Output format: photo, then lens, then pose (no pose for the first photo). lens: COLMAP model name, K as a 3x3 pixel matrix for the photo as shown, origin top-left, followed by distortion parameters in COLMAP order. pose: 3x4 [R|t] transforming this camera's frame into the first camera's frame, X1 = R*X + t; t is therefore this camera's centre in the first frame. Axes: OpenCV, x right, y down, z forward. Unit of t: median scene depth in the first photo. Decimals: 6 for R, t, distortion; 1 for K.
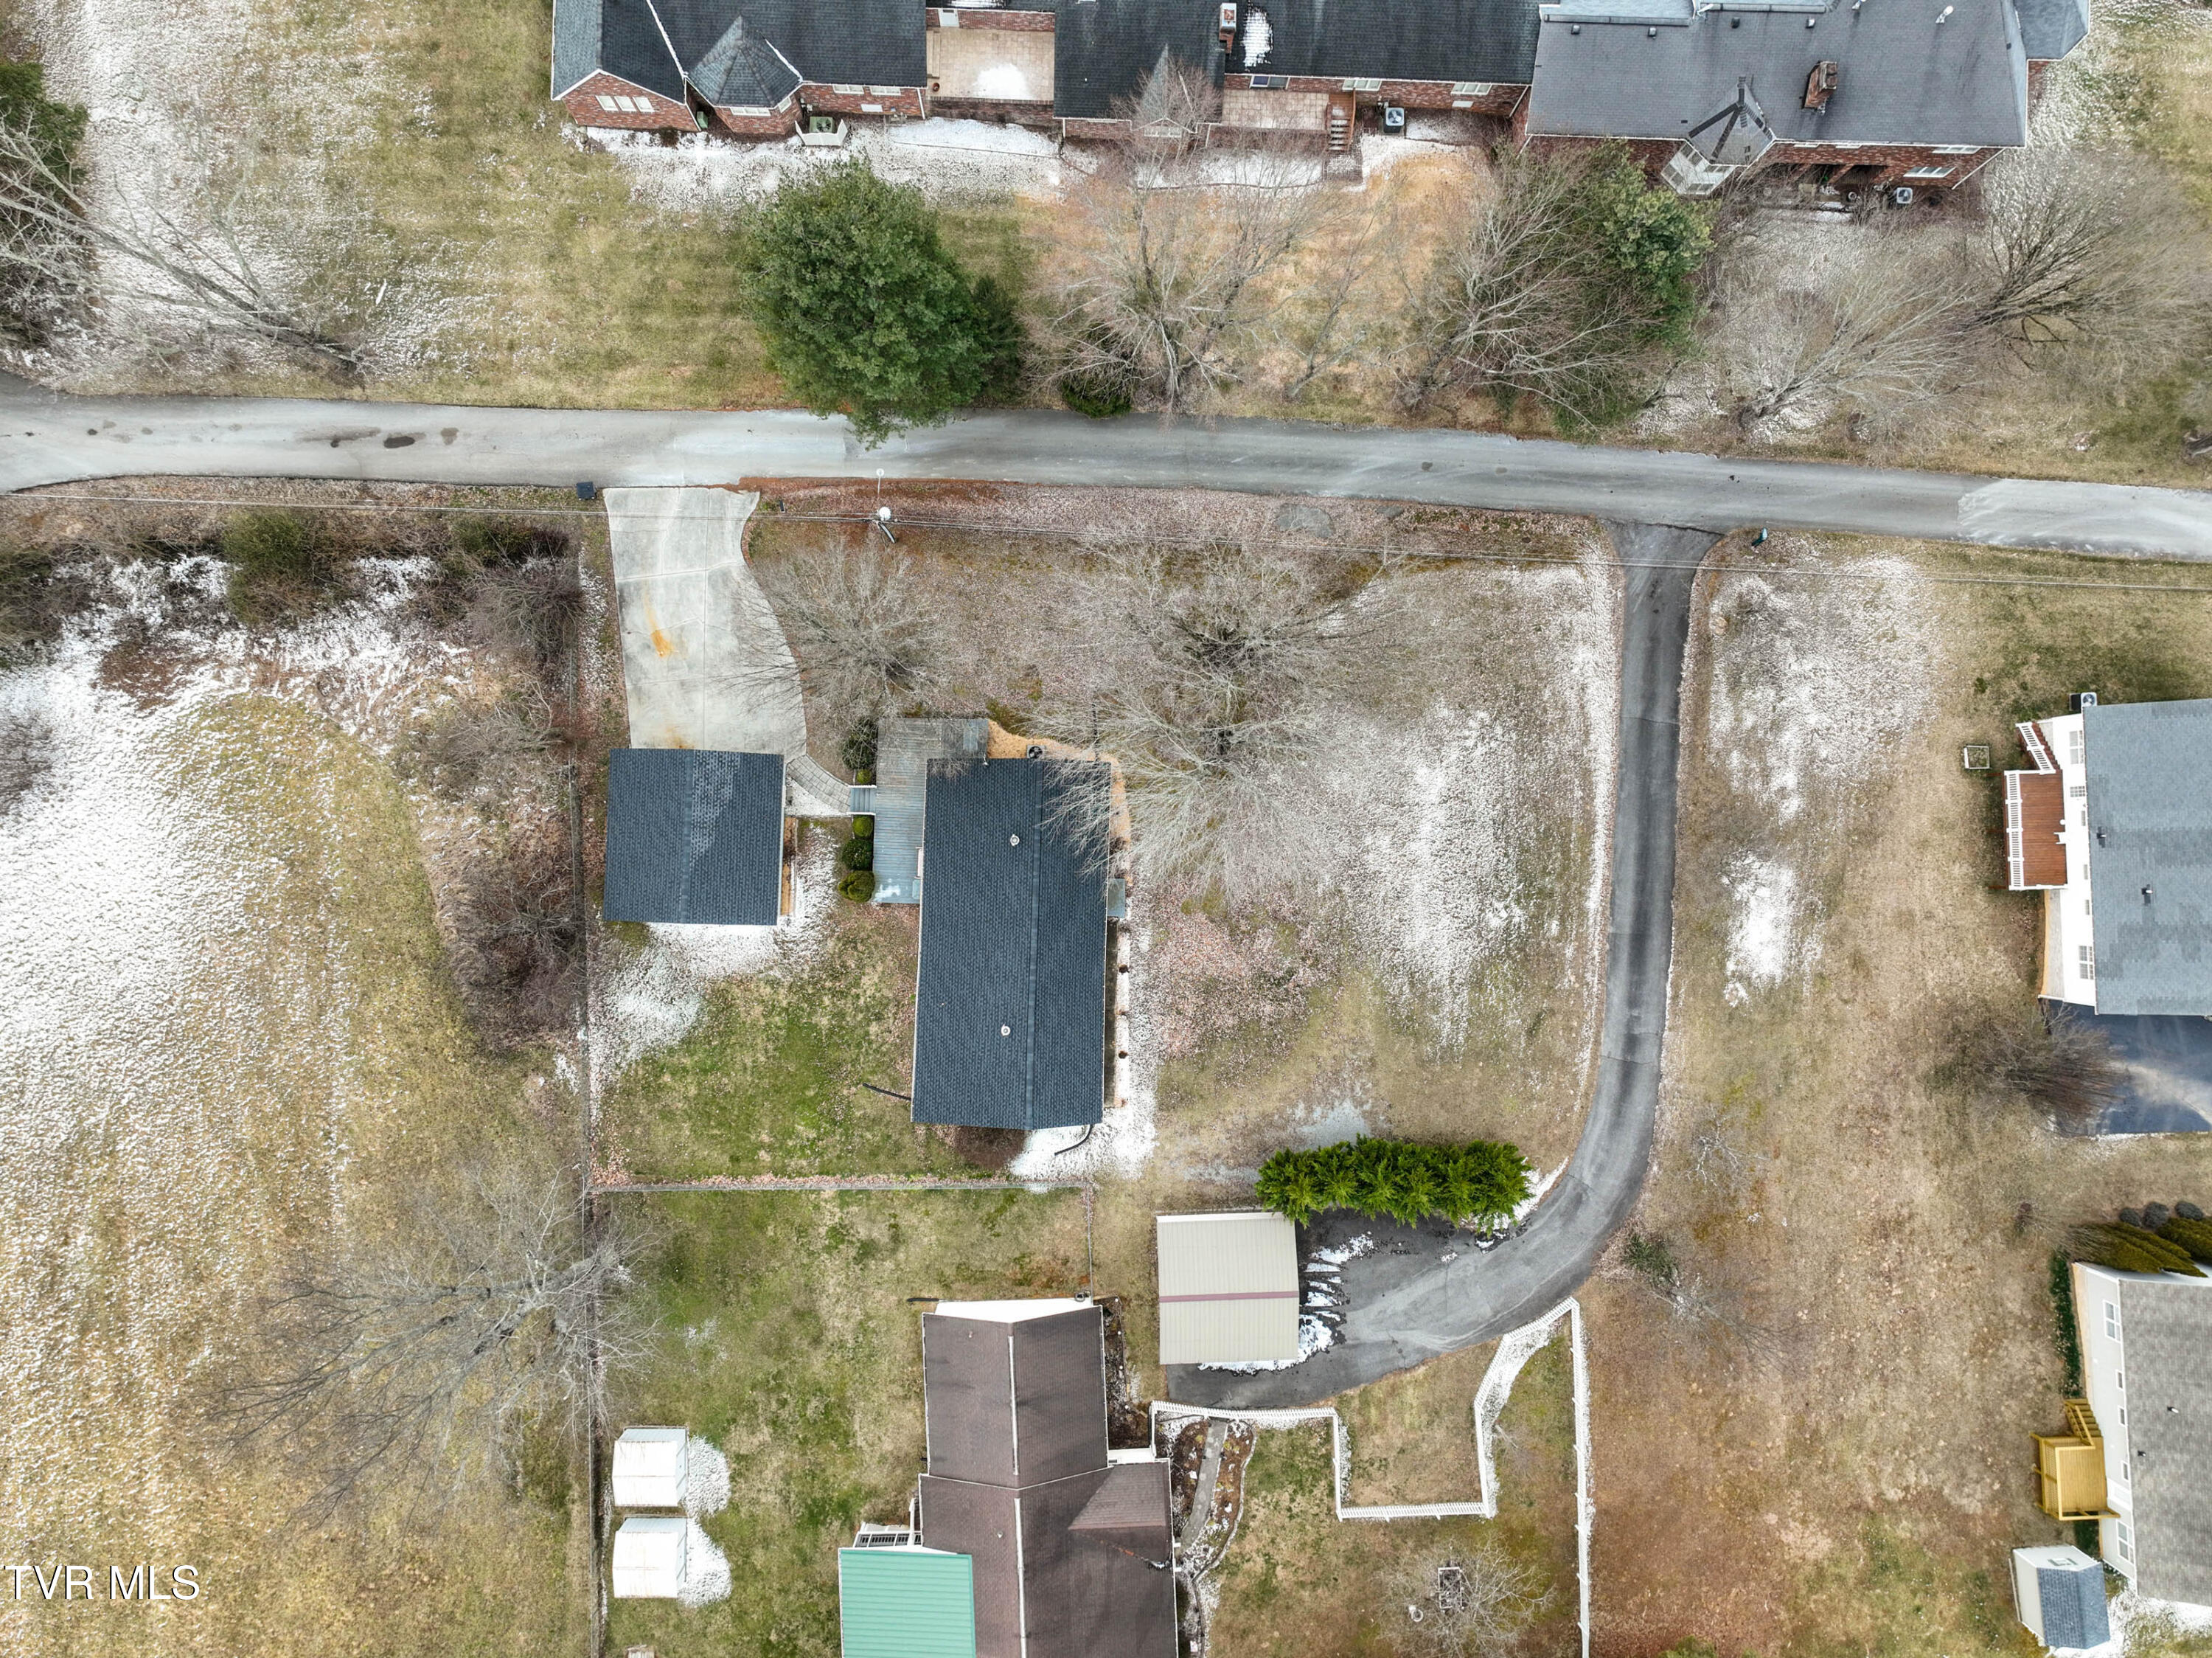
lens RADIAL K [[1551.2, 0, 1107.6], [0, 1551.2, 832.6], [0, 0, 1]] dist [0.001519, 0.015489]
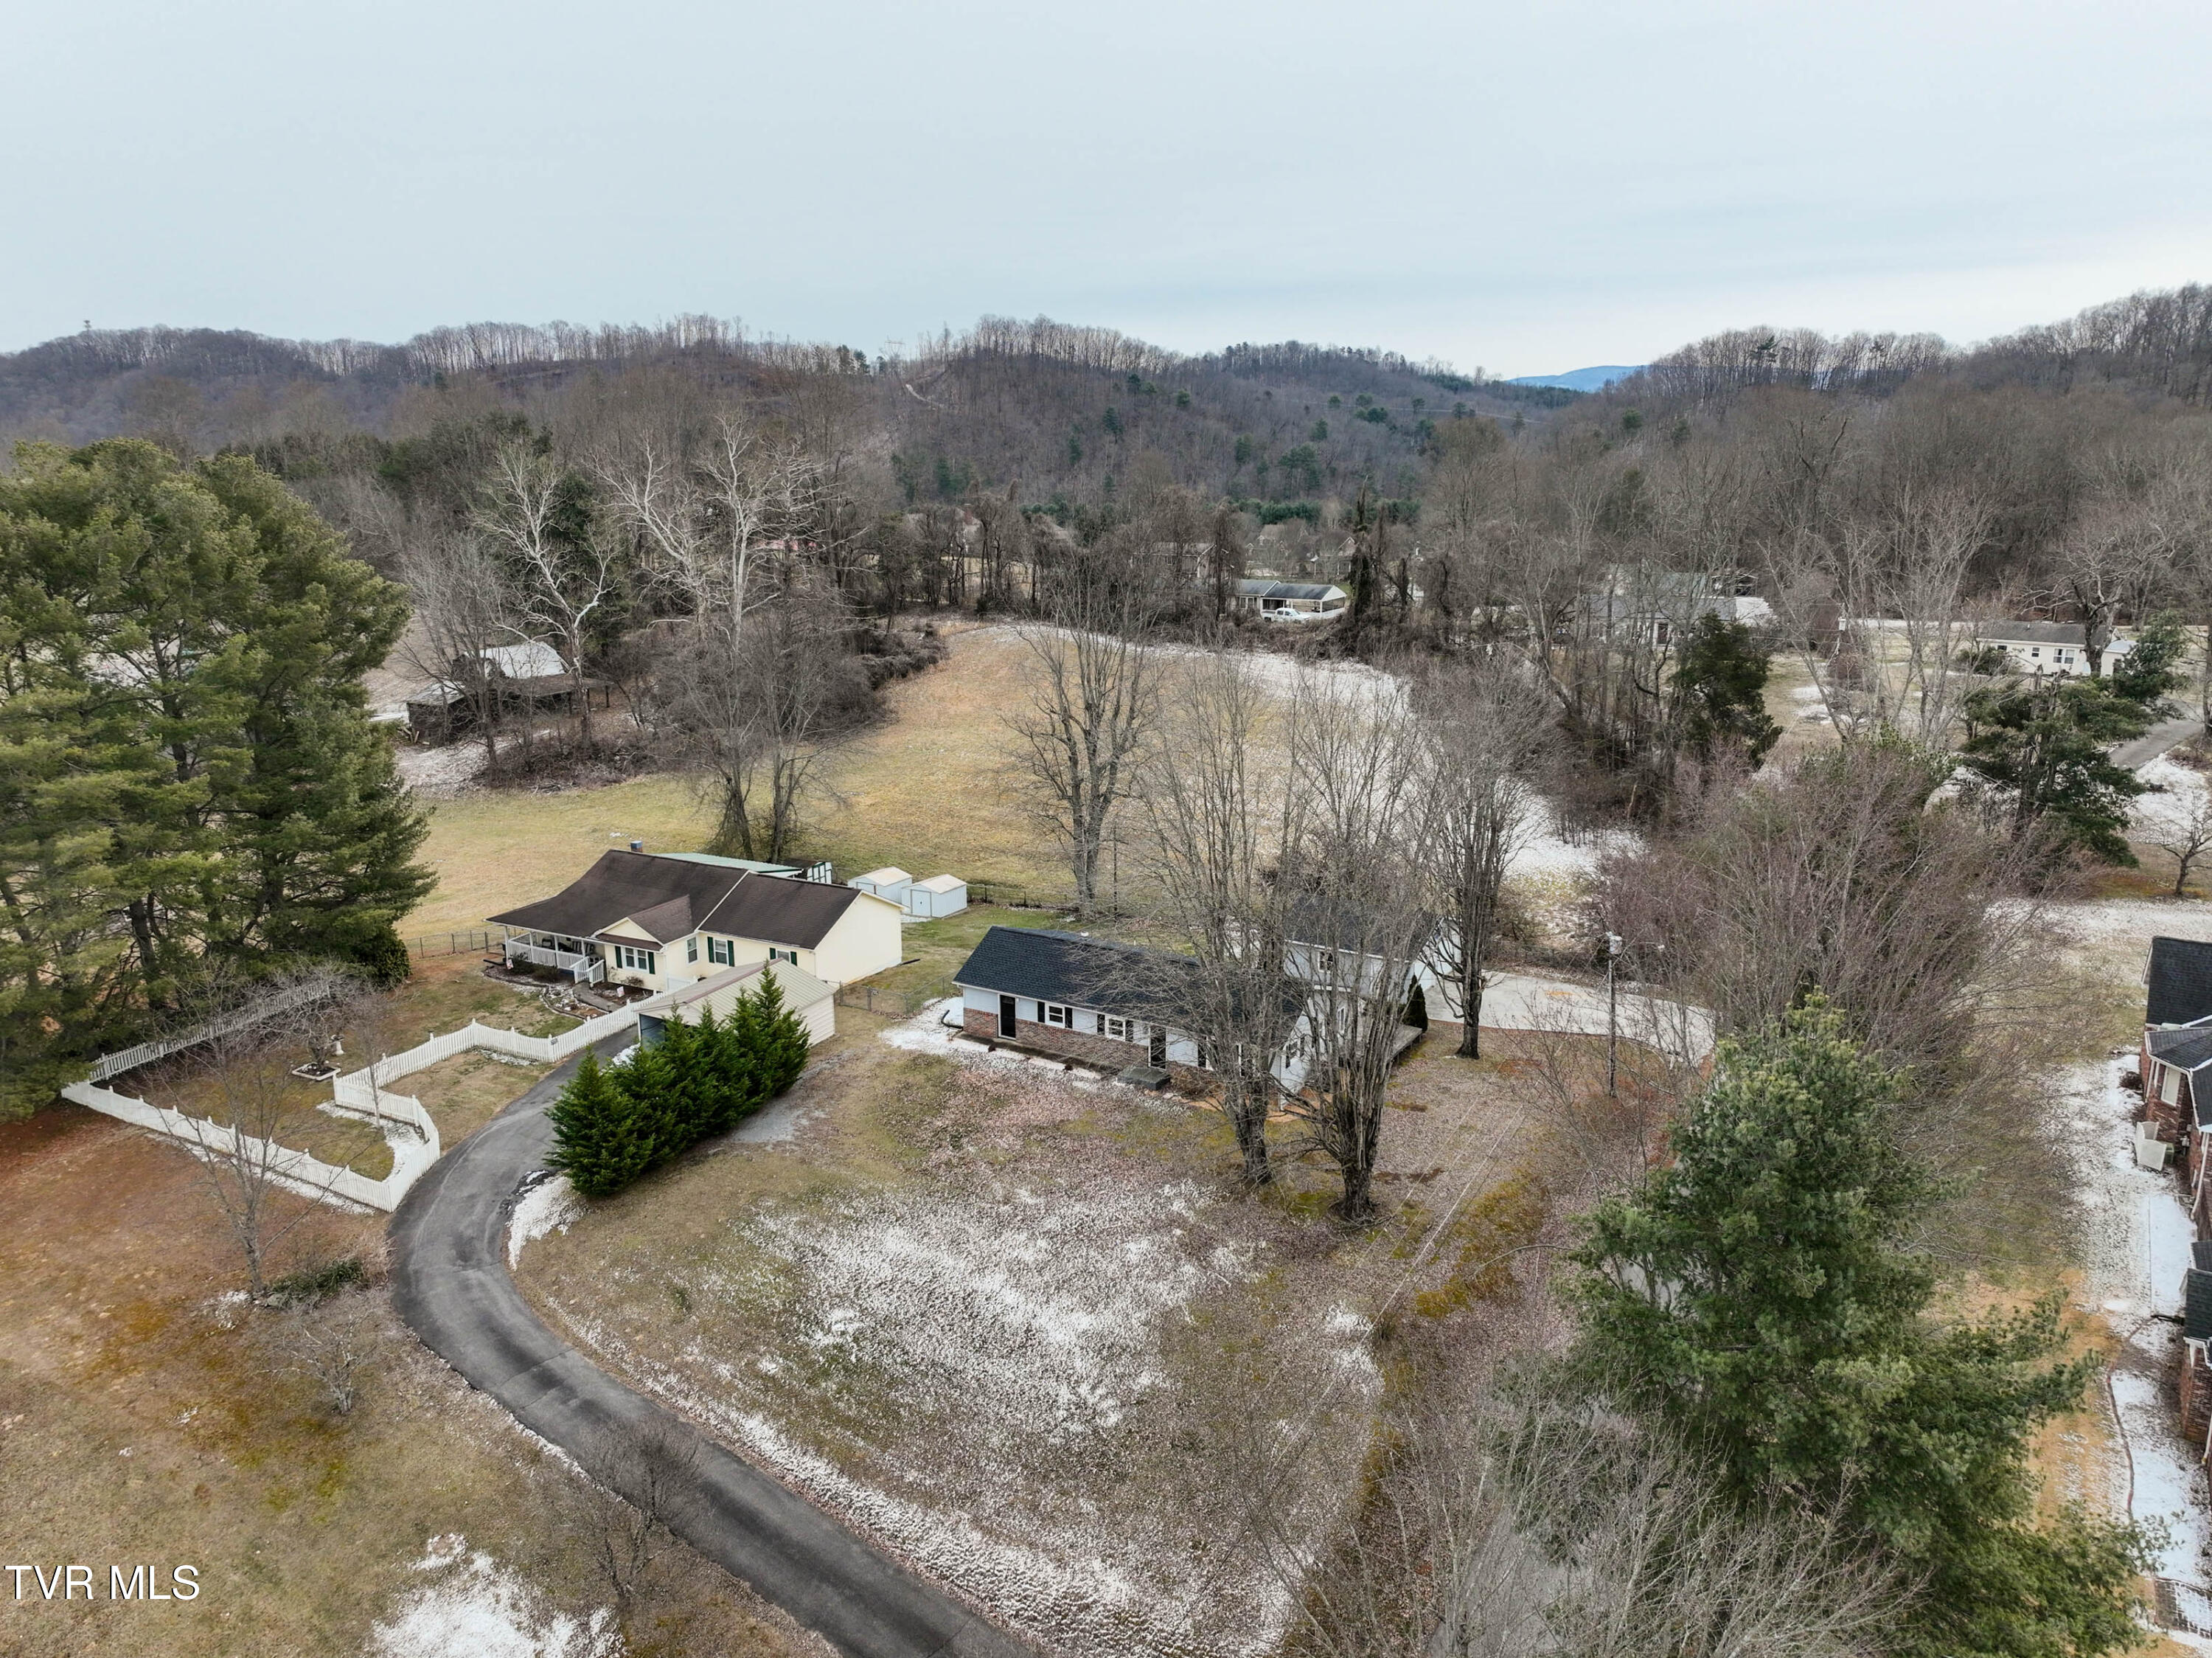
lens RADIAL K [[1551.2, 0, 1108.9], [0, 1551.2, 831.9], [0, 0, 1]] dist [0.001519, 0.015489]
pose [[-0.498259, 0.183642, -0.847357, 0.737424], [-0.866950, -0.092349, 0.489765, -0.362392], [0.011689, 0.978646, 0.205222, 0.668539]]
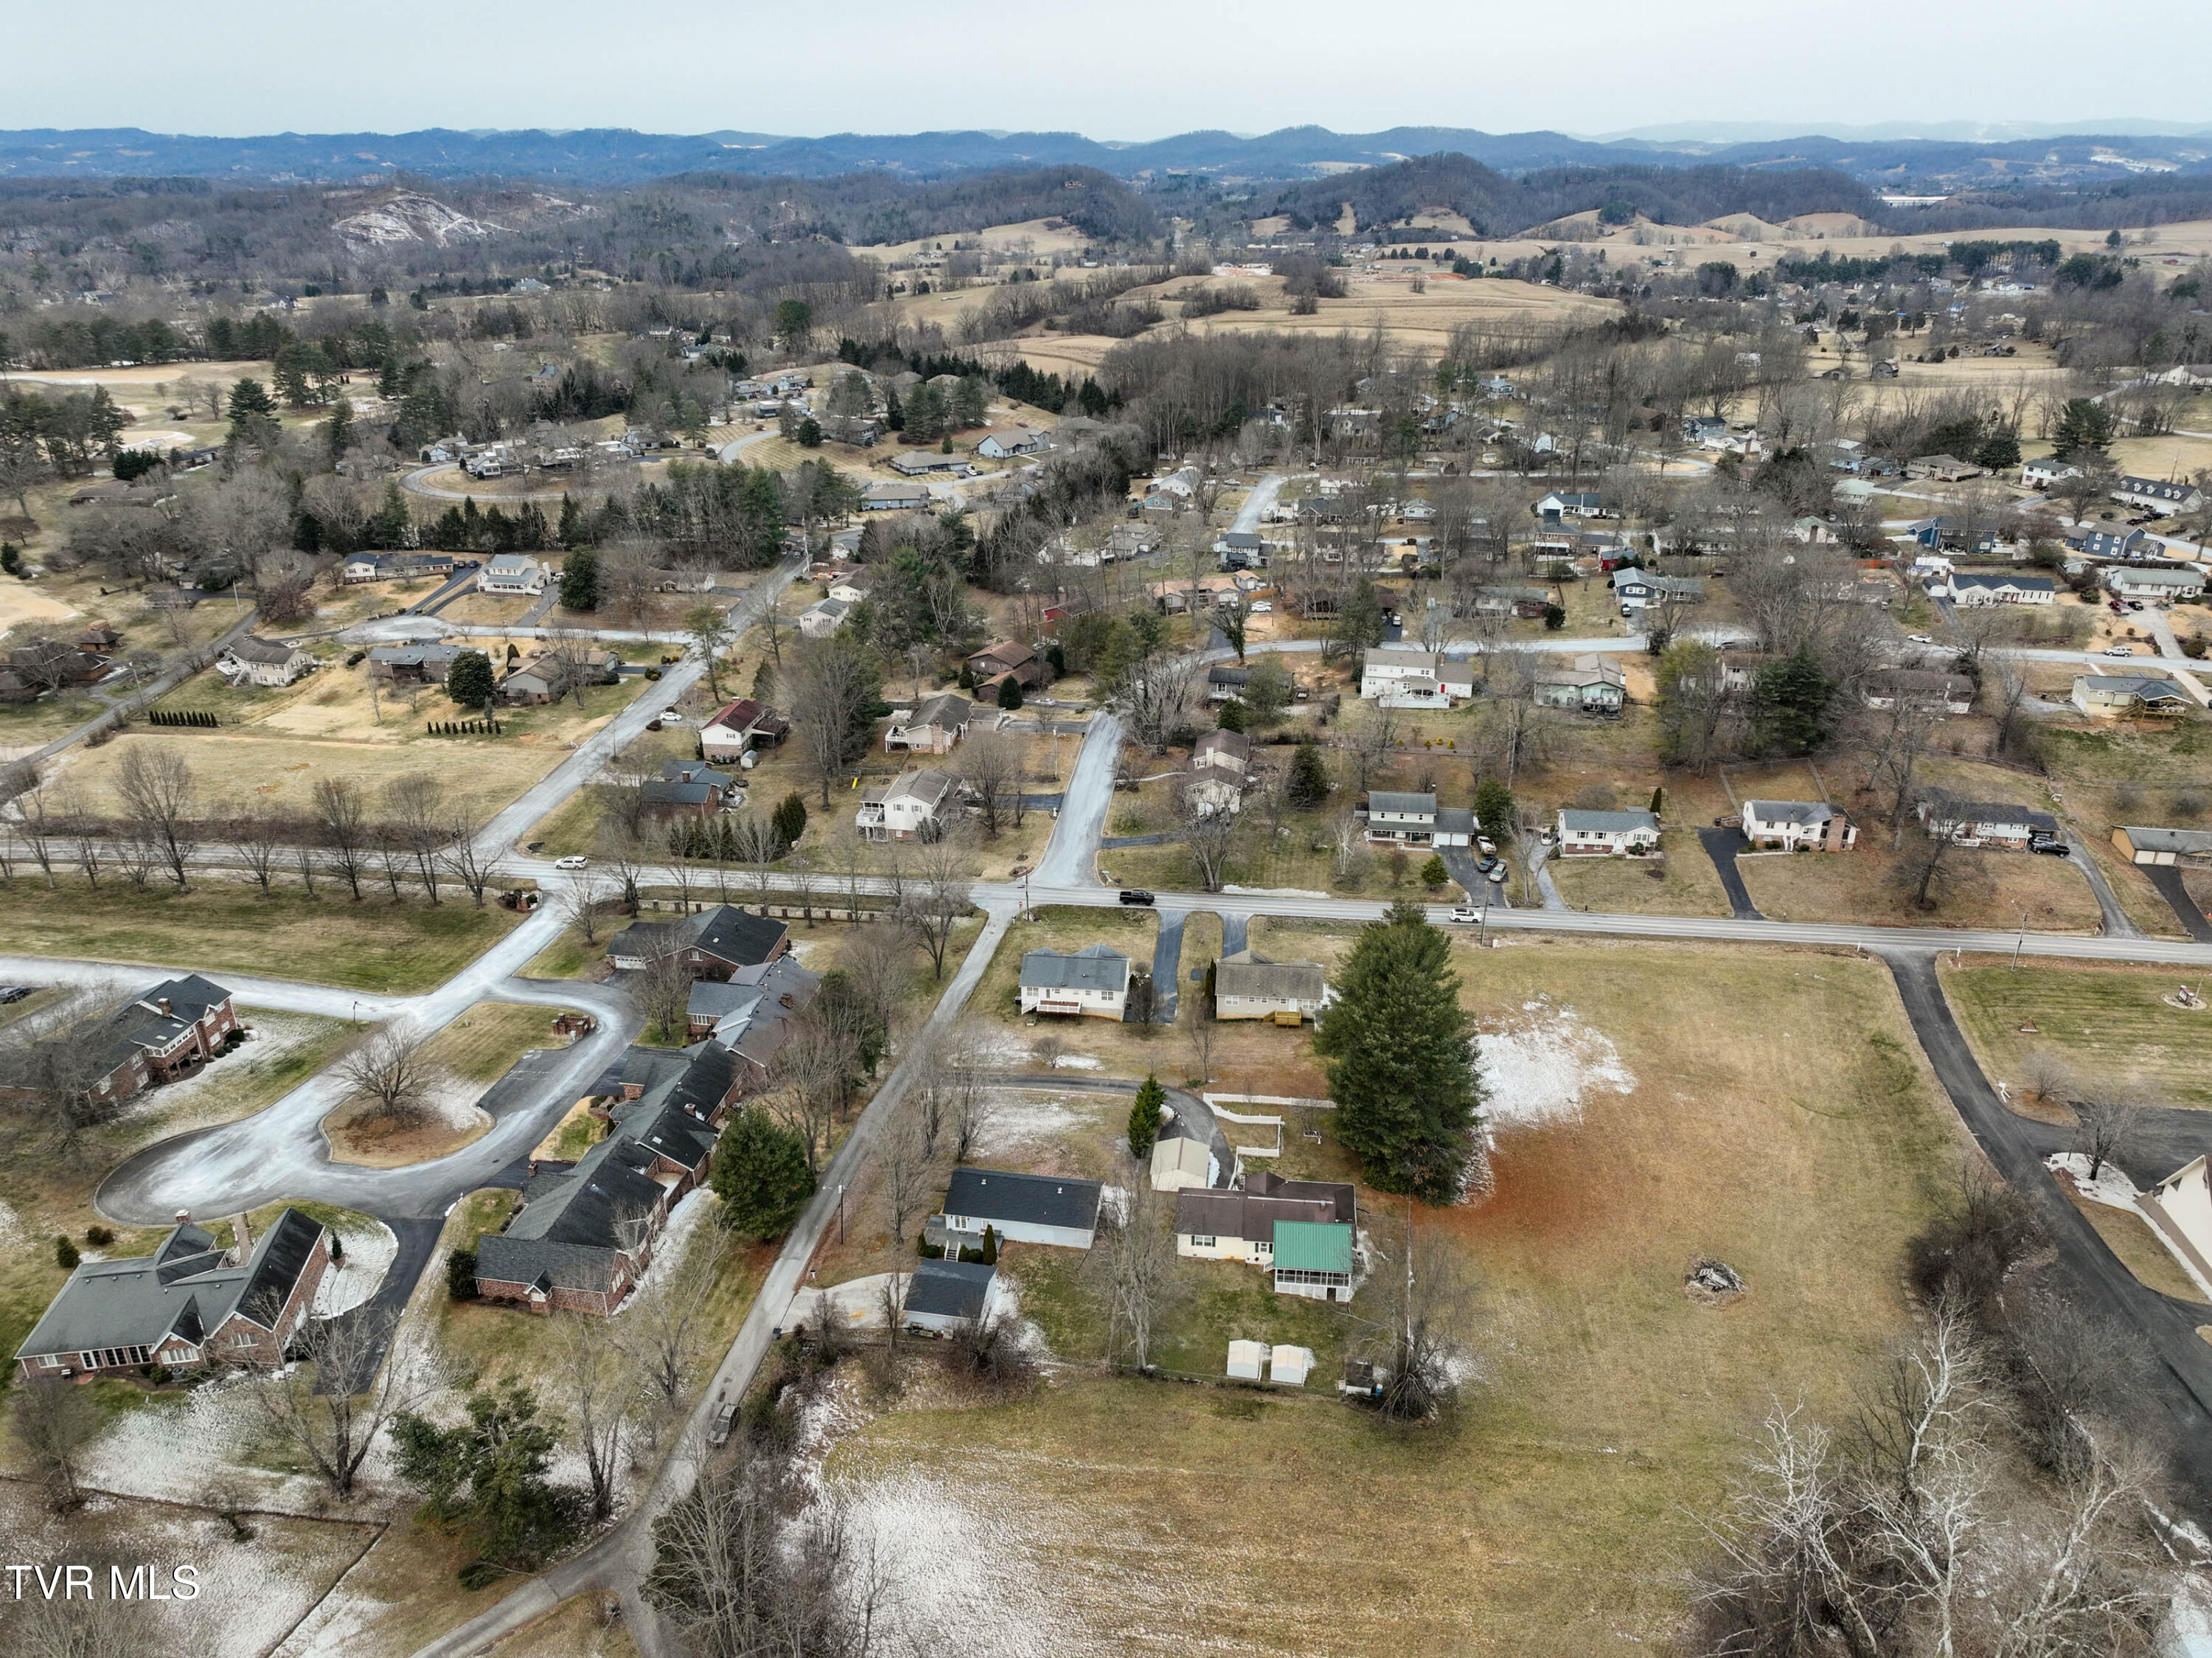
lens RADIAL K [[1551.2, 0, 1116.4], [0, 1551.2, 825.6], [0, 0, 1]] dist [0.001519, 0.015489]
pose [[0.137188, -0.420845, 0.896699, -1.854716], [0.990327, 0.077281, -0.115242, 0.419618], [-0.020799, 0.903835, 0.427376, -0.518977]]
